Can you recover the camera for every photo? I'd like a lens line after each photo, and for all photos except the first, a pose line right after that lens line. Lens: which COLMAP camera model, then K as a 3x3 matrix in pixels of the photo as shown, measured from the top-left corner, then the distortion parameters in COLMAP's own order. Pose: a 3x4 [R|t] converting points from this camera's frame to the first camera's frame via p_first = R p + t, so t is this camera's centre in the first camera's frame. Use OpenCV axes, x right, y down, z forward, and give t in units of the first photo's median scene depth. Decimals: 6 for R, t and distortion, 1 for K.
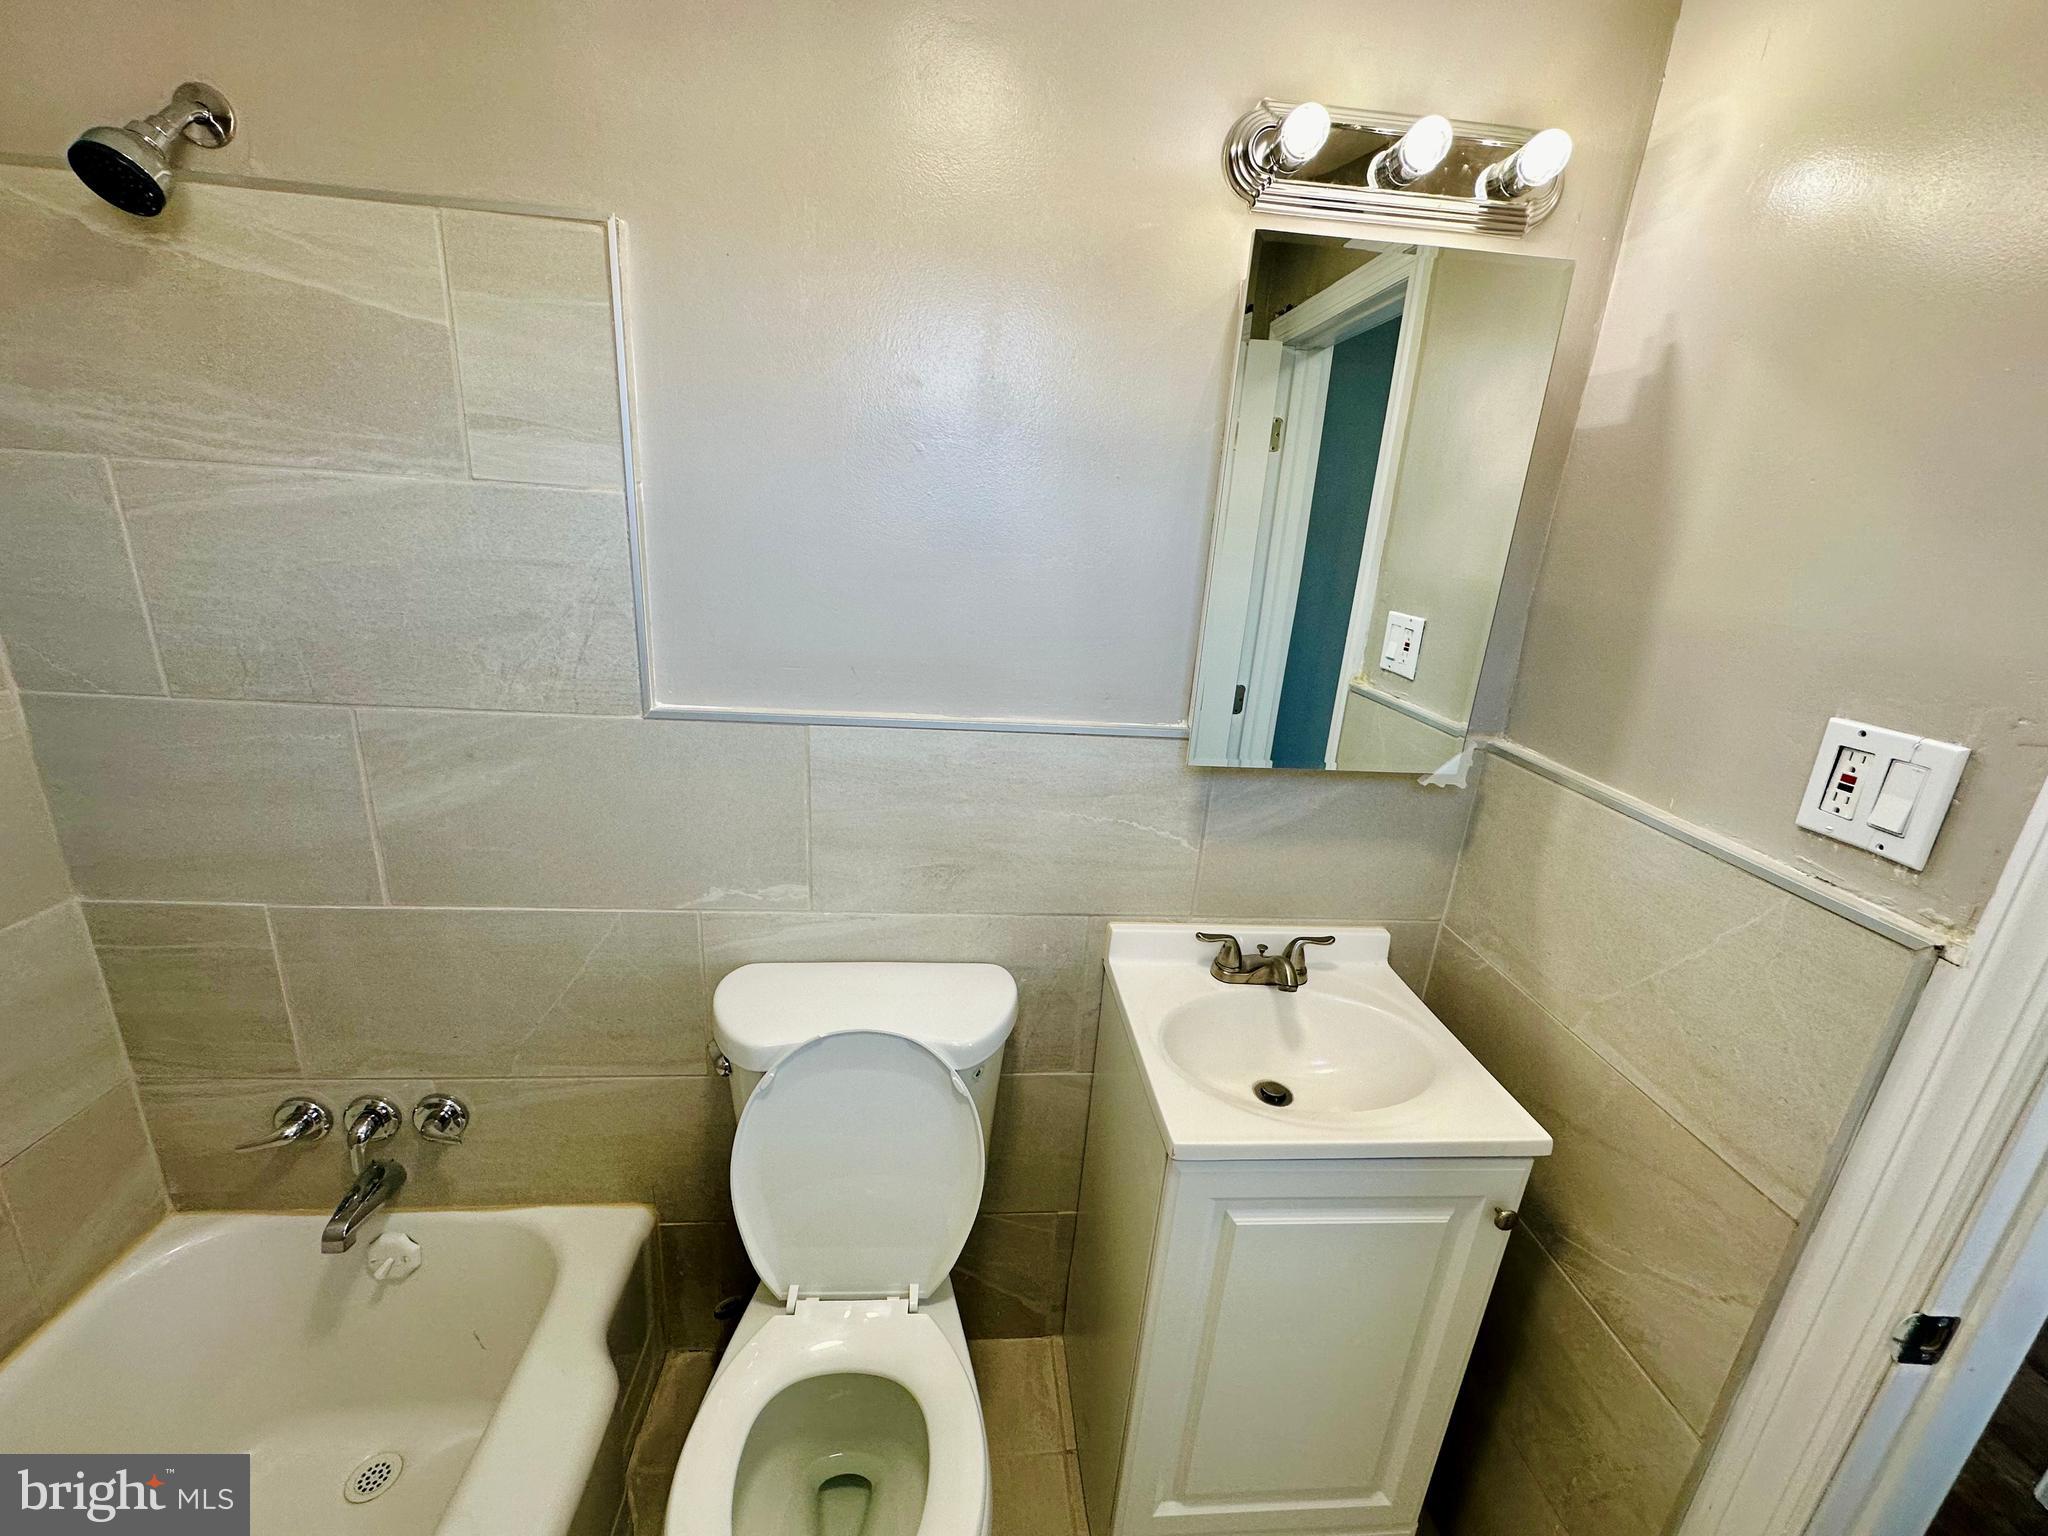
lens RADIAL K [[816.6, 0, 1021.3], [0, 816.6, 773.2], [0, 0, 1]] dist [-0.002405, 0.000770]
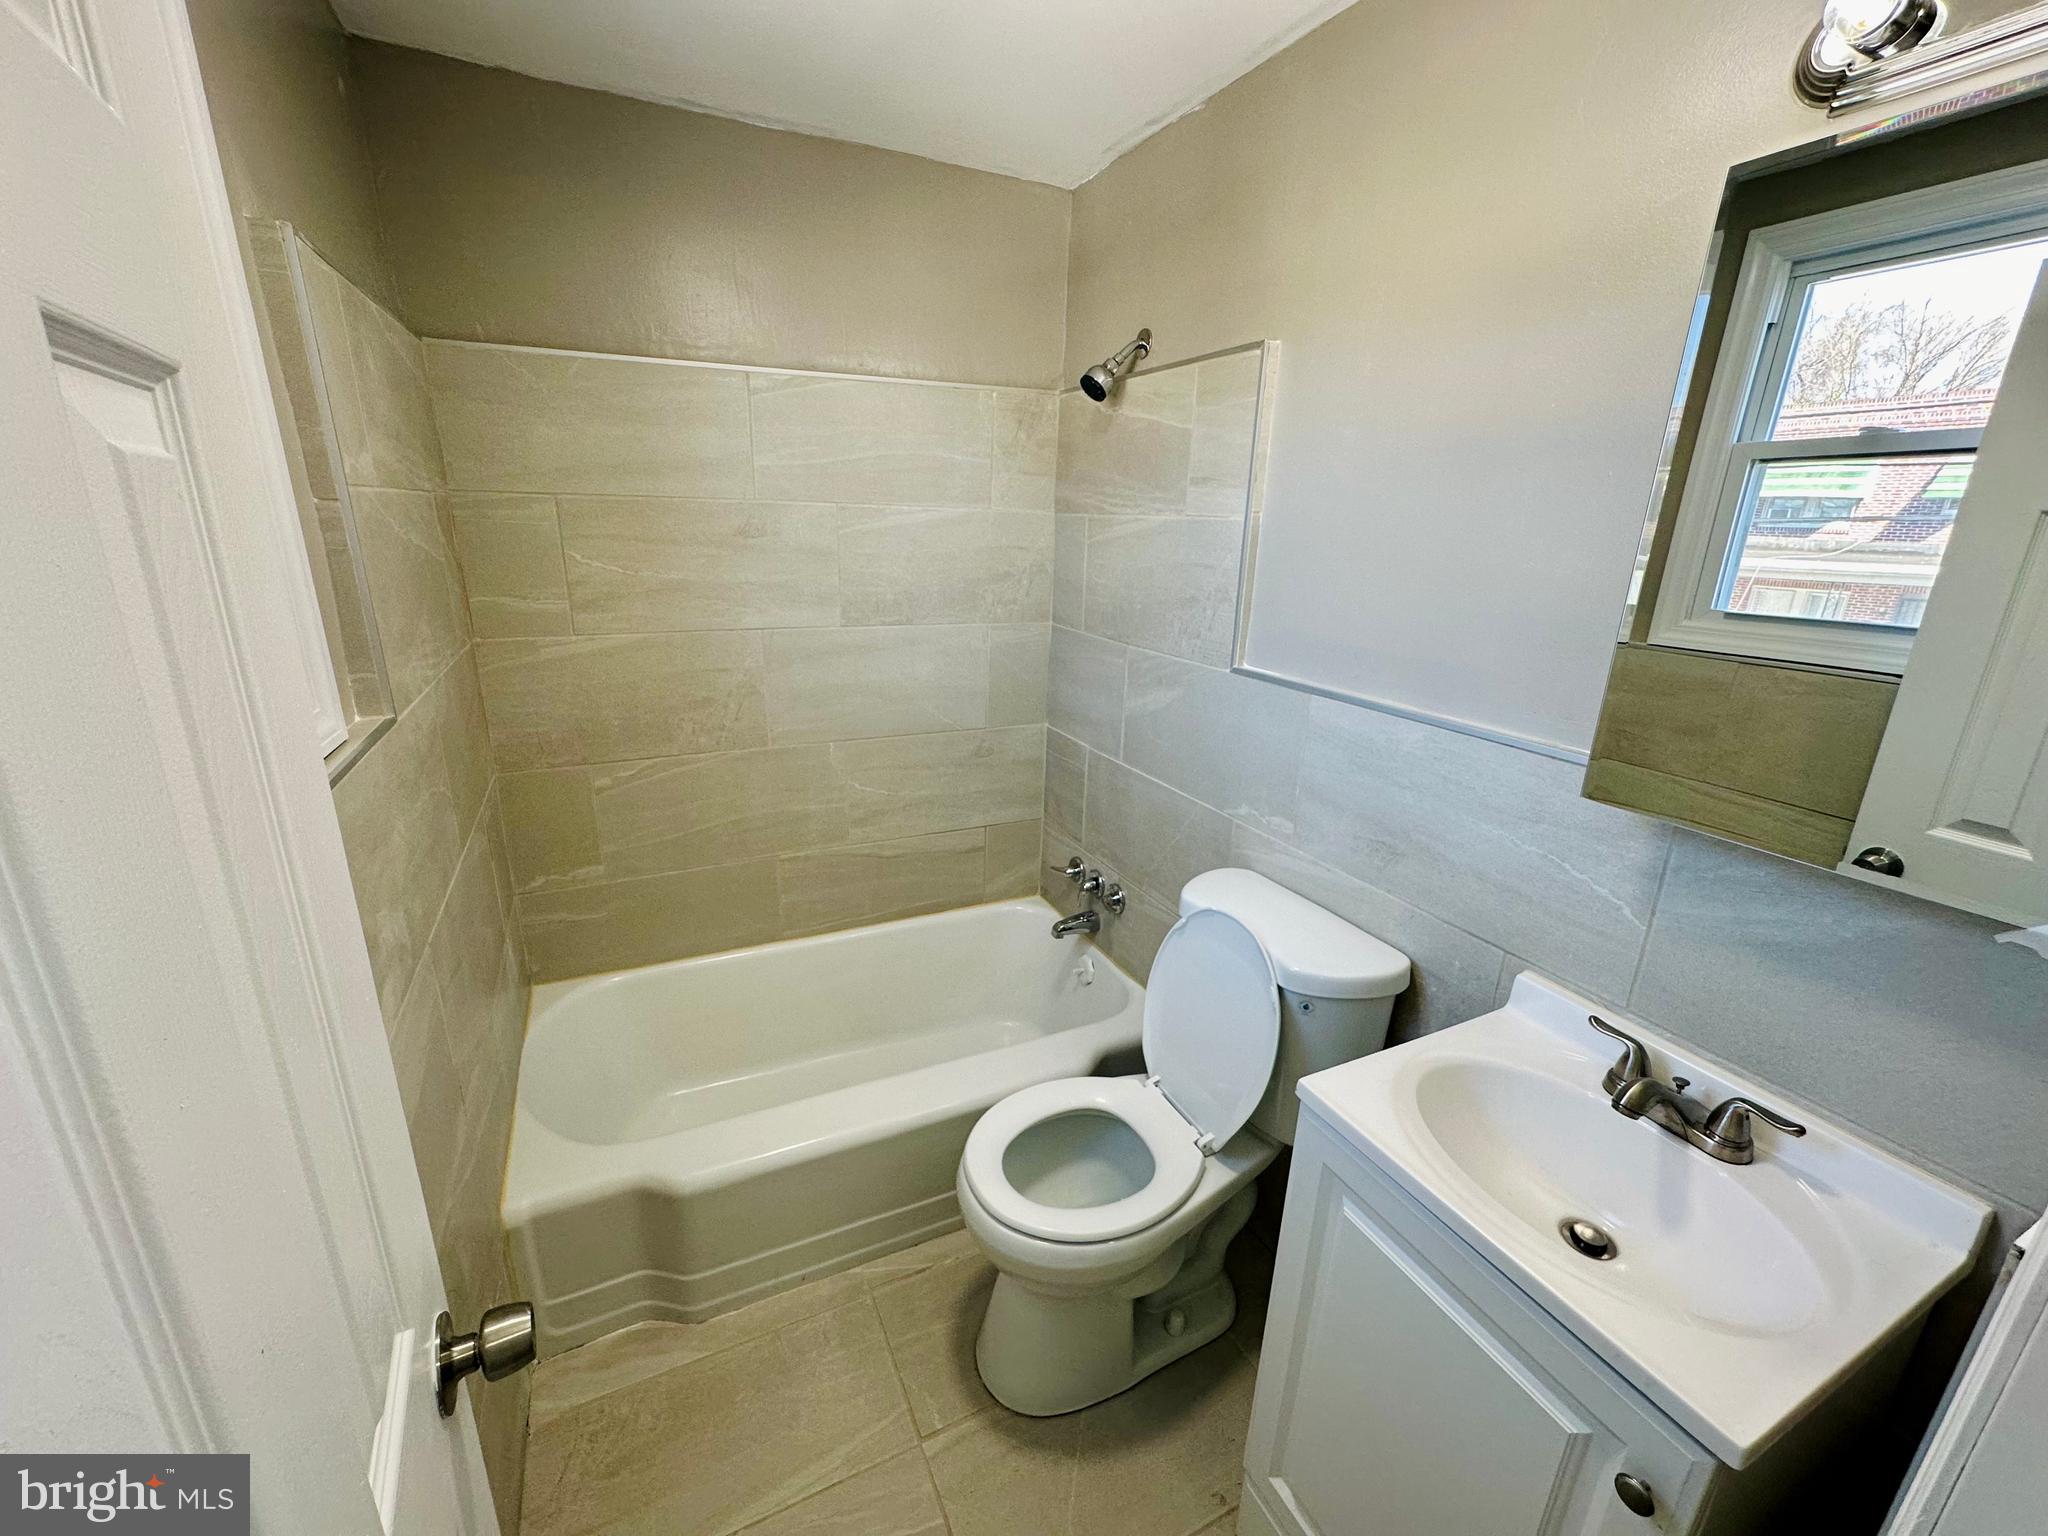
lens RADIAL K [[816.6, 0, 1021.3], [0, 816.6, 773.2], [0, 0, 1]] dist [-0.002405, 0.000770]
pose [[0.355890, 0.226998, -0.906540, 0.750334], [-0.287857, 0.949513, 0.124752, 0.029288], [0.889090, 0.216556, 0.403265, 0.113941]]
